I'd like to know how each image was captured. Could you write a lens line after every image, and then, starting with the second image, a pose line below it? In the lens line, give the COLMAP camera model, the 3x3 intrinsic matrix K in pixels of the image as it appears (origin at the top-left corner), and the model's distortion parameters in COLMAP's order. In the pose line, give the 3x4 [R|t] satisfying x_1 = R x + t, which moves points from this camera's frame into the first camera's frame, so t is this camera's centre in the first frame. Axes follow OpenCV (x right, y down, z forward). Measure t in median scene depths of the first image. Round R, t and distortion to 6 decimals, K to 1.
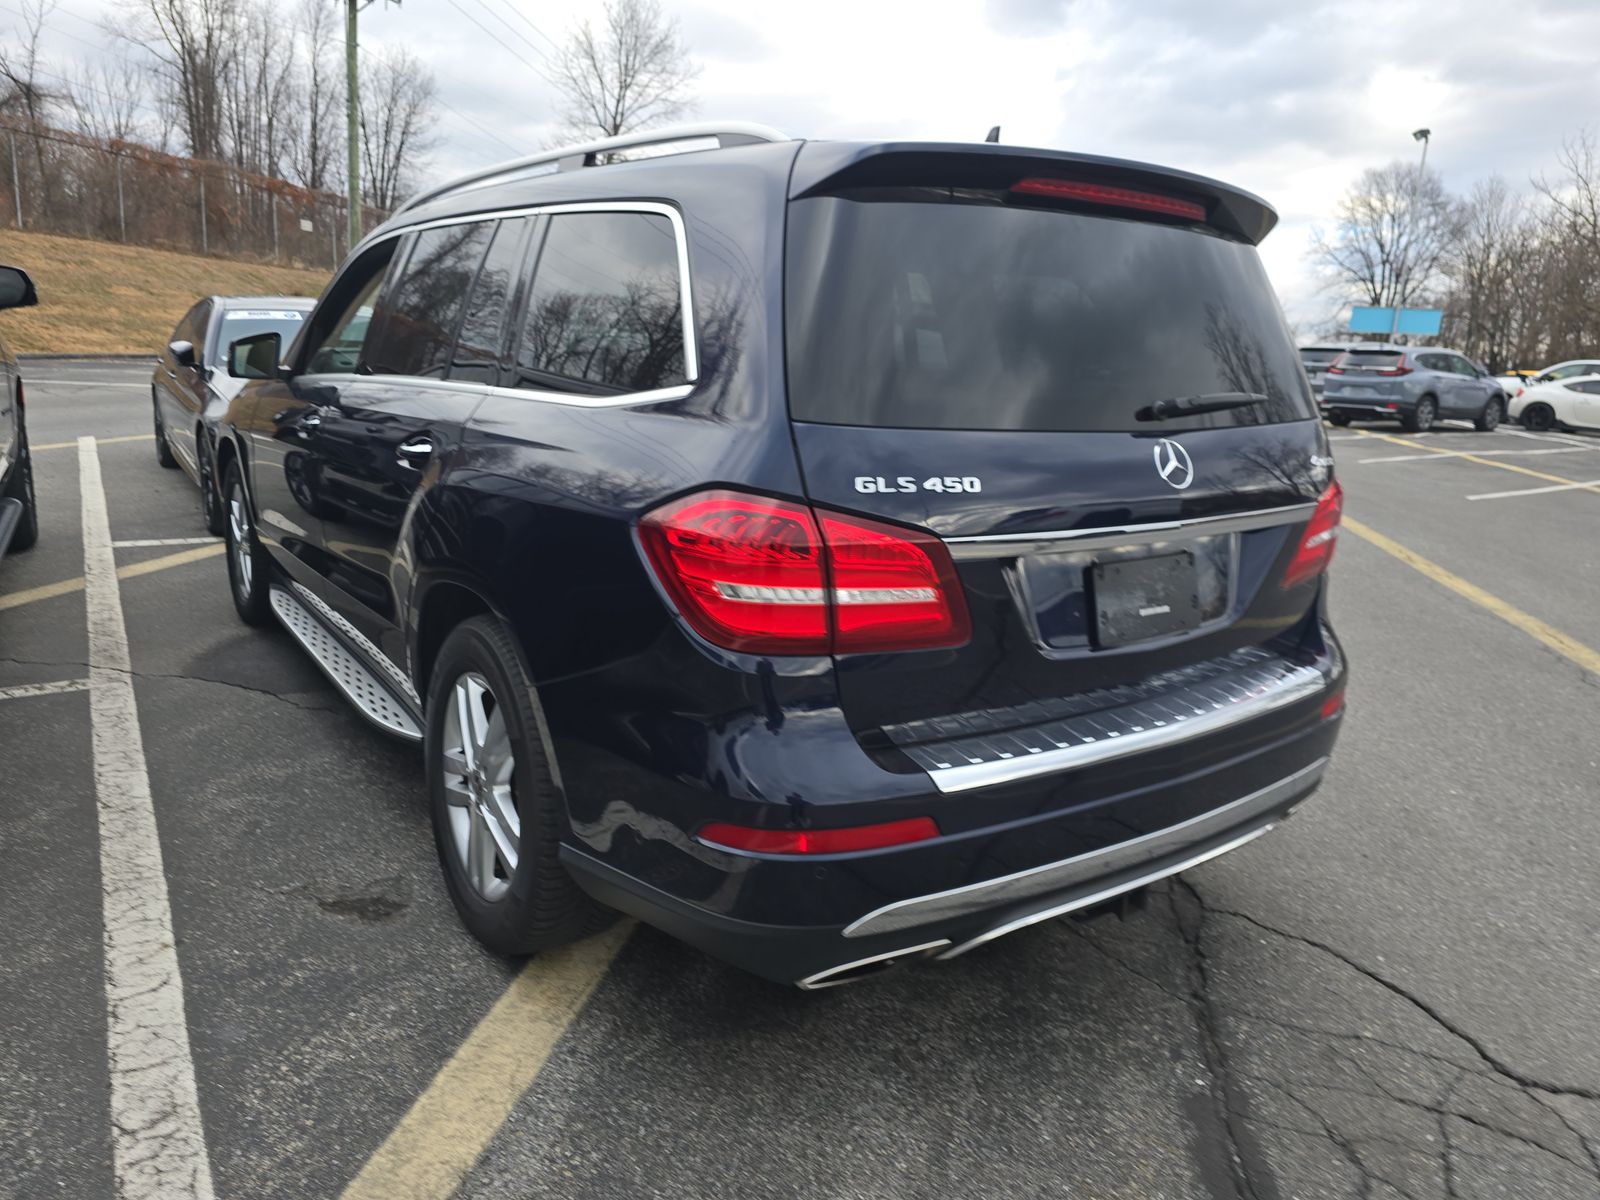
lens RADIAL K [[1066.9, 0, 811.9], [0, 1066.9, 601.7], [0, 0, 1]] dist [0.034268, -0.033423]
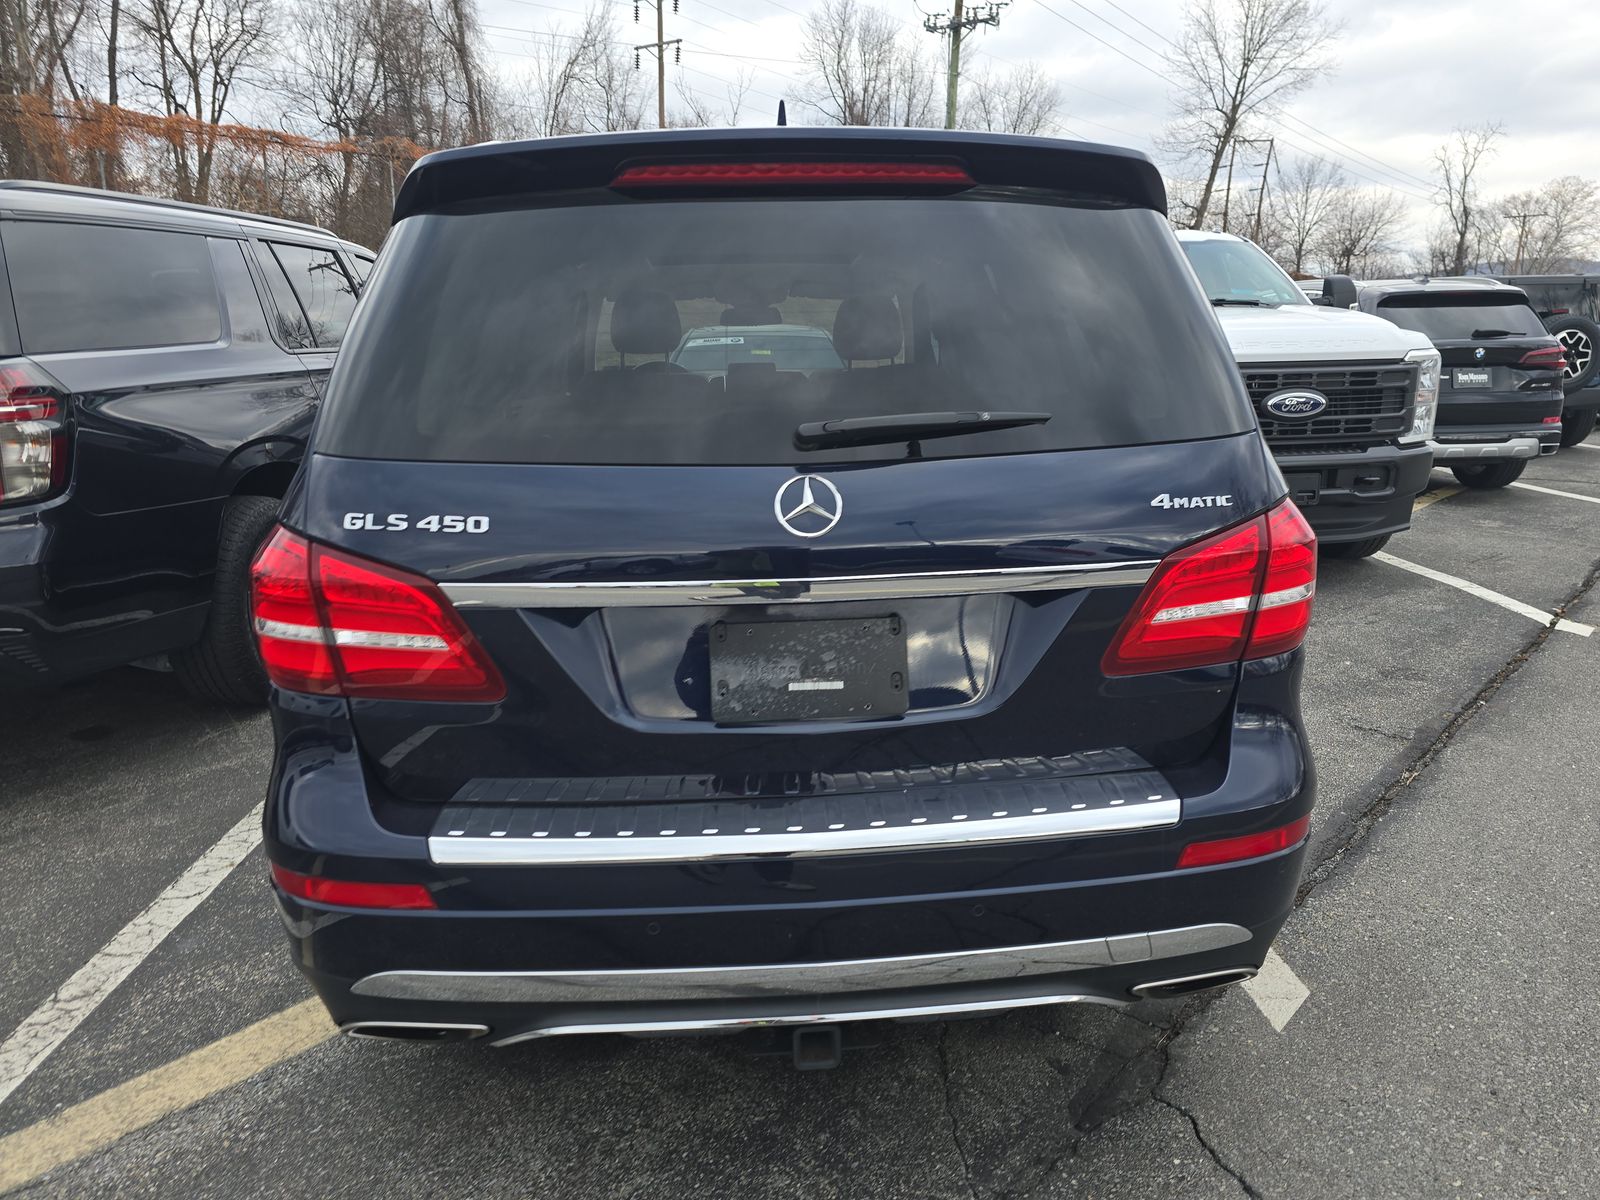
lens RADIAL K [[1066.9, 0, 806.9], [0, 1066.9, 592.5], [0, 0, 1]] dist [0.034268, -0.033423]
pose [[0.854921, 0.066322, -0.514501, 0.743439], [-0.069901, 0.997477, 0.012430, -0.072728], [0.514027, 0.025338, 0.857400, 0.330847]]
